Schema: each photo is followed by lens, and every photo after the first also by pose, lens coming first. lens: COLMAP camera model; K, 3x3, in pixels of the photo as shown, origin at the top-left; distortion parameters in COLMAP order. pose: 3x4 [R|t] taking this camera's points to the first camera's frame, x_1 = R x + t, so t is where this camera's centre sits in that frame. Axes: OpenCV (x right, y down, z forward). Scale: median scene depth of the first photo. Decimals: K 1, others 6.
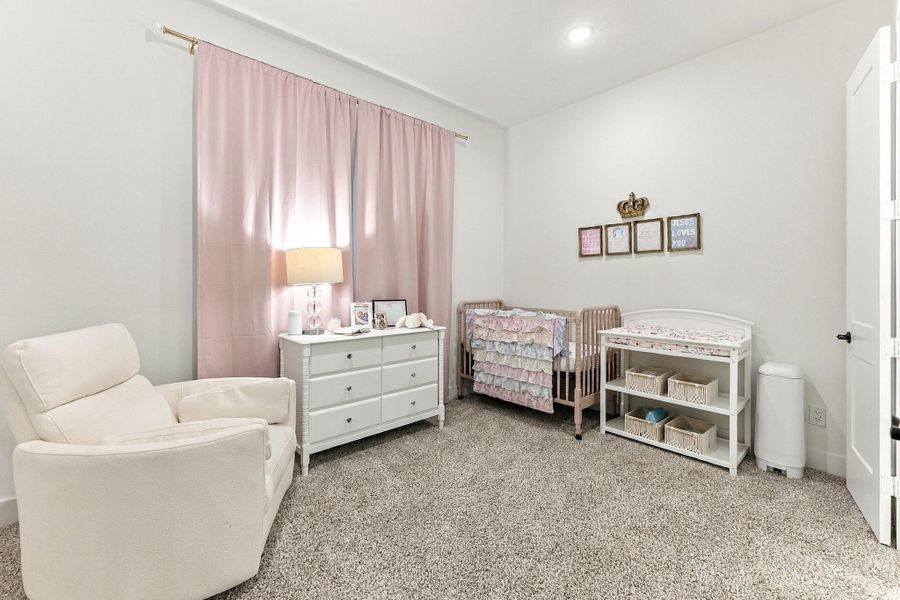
lens RADIAL K [[375.7, 0, 450.1], [0, 375.7, 278.4], [0, 0, 1]] dist [0.000045, 0.000267]
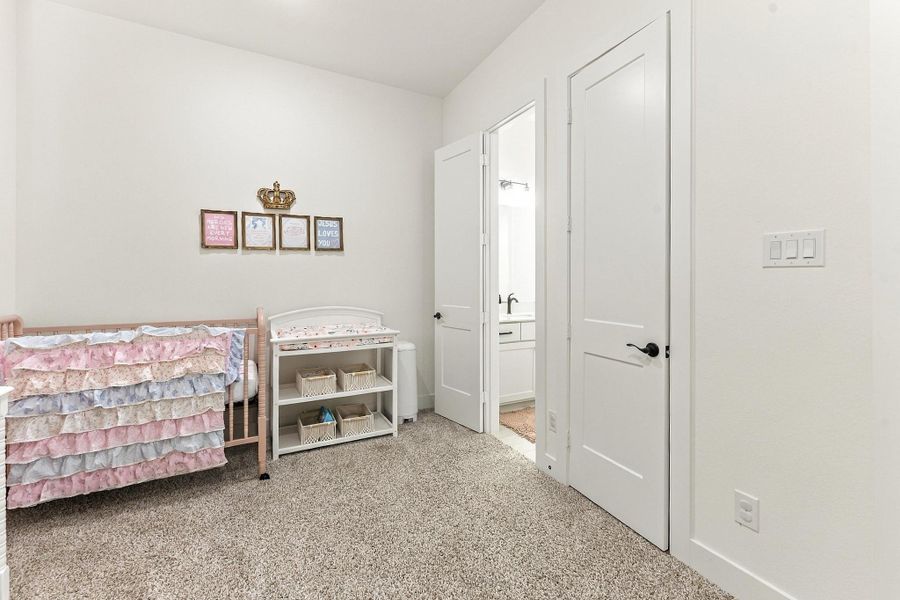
lens RADIAL K [[375.7, 0, 450.1], [0, 375.7, 278.4], [0, 0, 1]] dist [0.000045, 0.000267]
pose [[0.258375, -0.000126, 0.966045, -0.297011], [-0.006207, 0.999979, 0.001790, -0.000562], [-0.966025, -0.006459, 0.258368, 0.383679]]
